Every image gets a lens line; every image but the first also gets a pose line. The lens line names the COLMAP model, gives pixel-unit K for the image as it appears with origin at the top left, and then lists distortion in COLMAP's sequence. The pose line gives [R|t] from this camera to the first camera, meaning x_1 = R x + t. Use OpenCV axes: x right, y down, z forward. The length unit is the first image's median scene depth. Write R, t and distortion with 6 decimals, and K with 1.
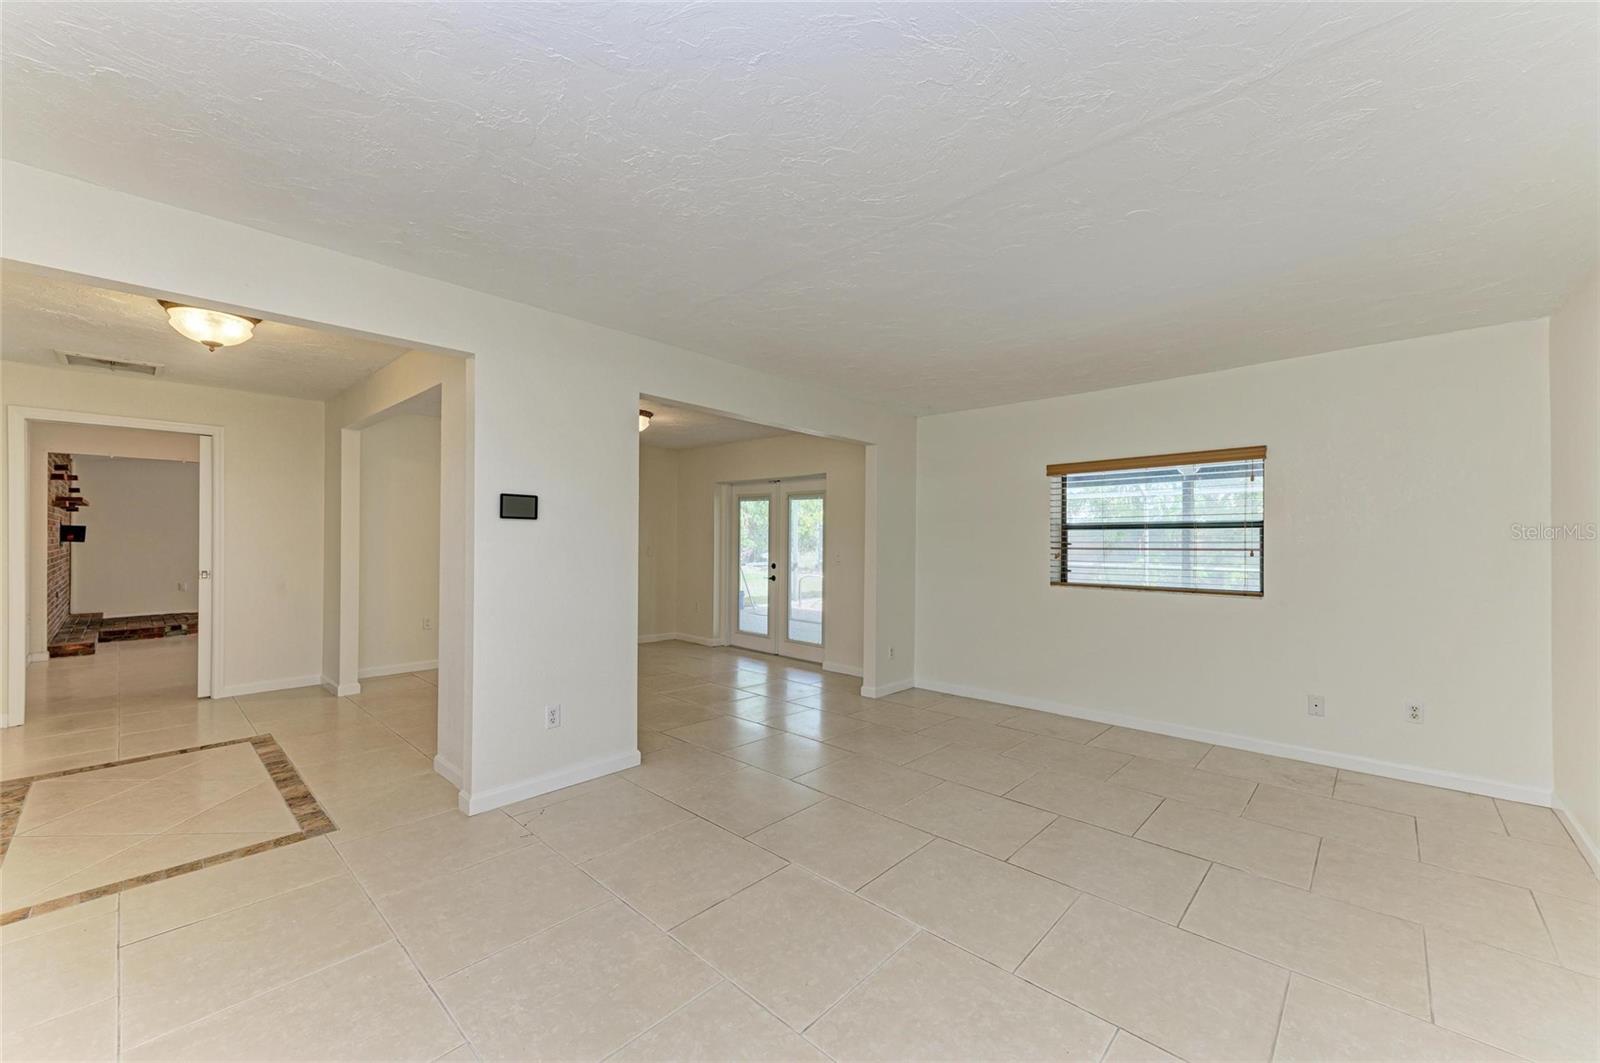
lens RADIAL K [[626.6, 0, 812.2], [0, 626.6, 537.1], [0, 0, 1]] dist [0.012369, -0.003171]
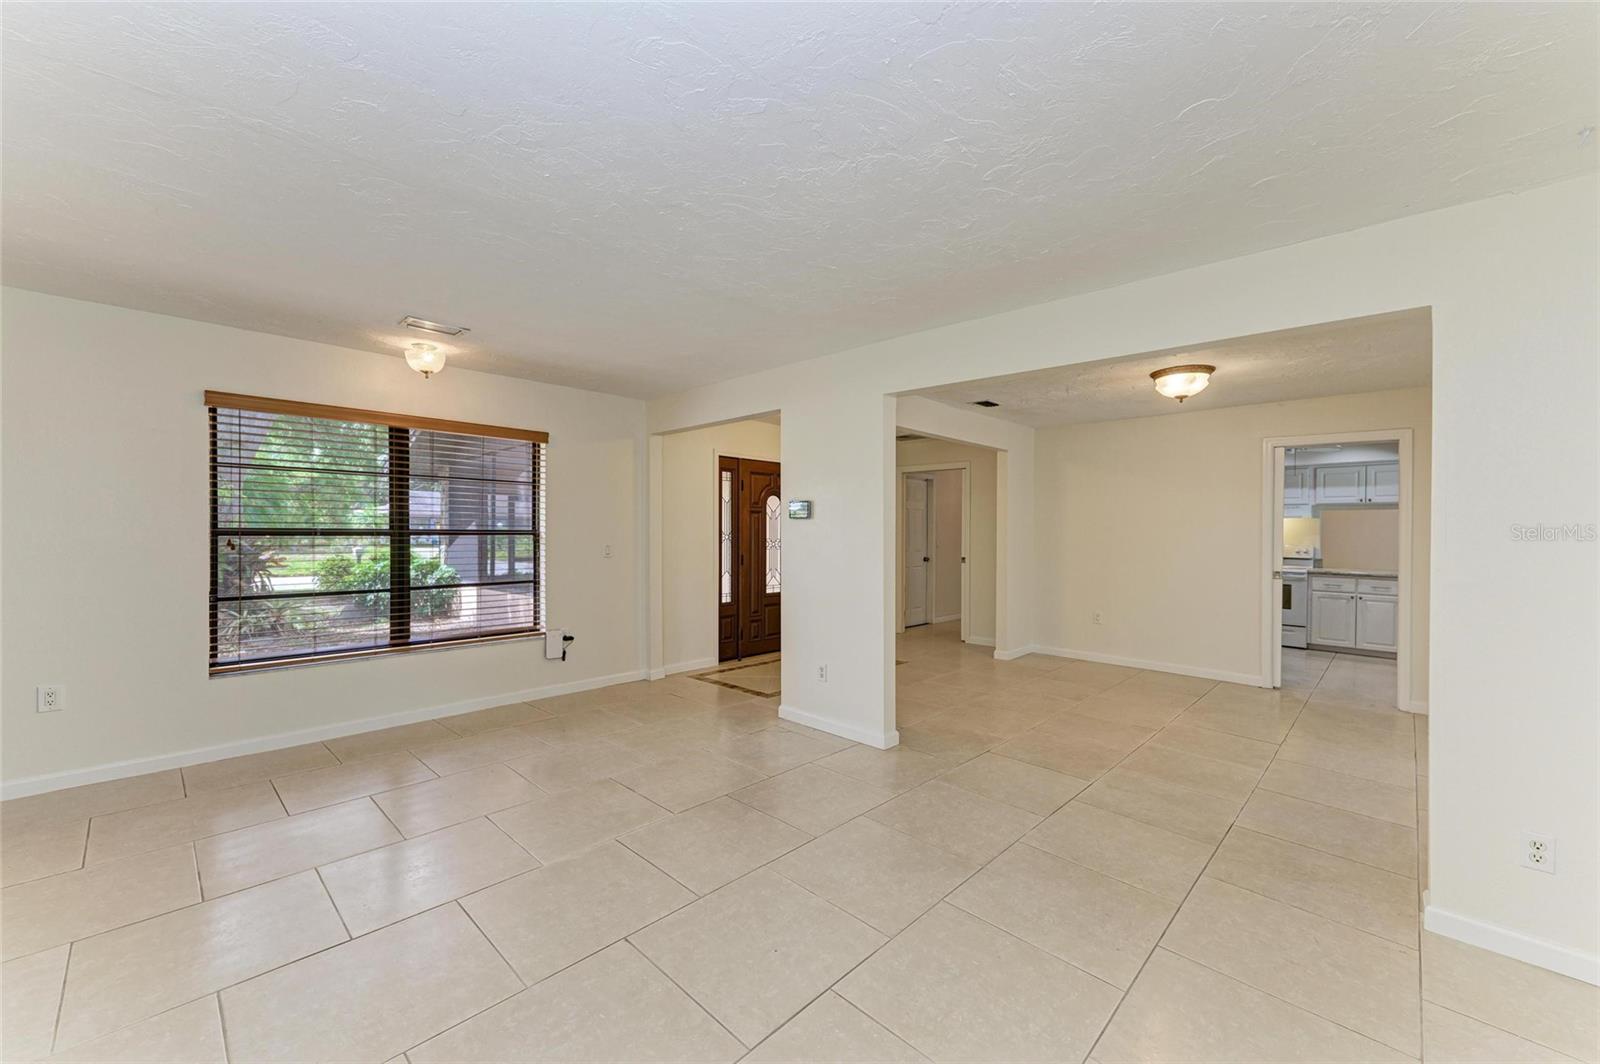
lens RADIAL K [[626.6, 0, 798.4], [0, 626.6, 534.0], [0, 0, 1]] dist [0.012369, -0.003171]
pose [[-0.028657, -0.006539, -0.999568, 0.477747], [-0.010878, 0.999921, -0.006230, 0.005884], [0.999530, 0.010695, -0.028726, 0.539519]]
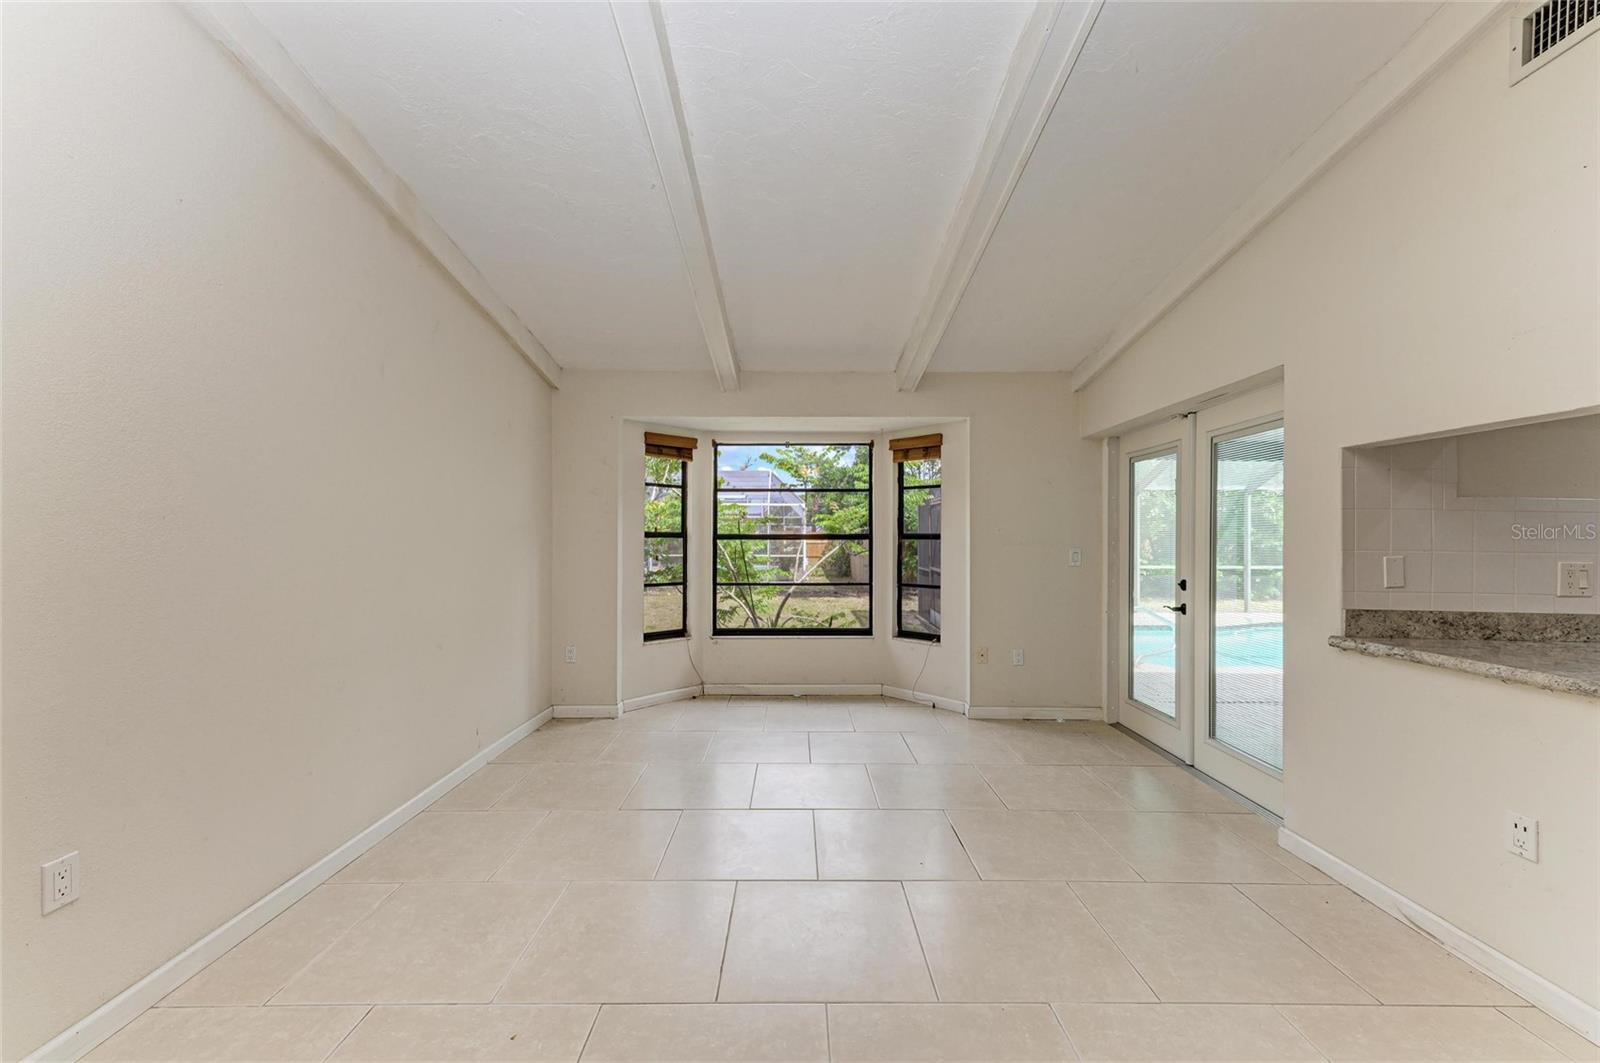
lens RADIAL K [[626.6, 0, 799.2], [0, 626.6, 535.4], [0, 0, 1]] dist [0.012369, -0.003171]
pose [[0.677283, -0.014372, -0.735582, 0.124880], [0.002969, 0.999854, -0.016801, 0.017375], [0.735716, 0.009195, 0.677228, 0.526478]]
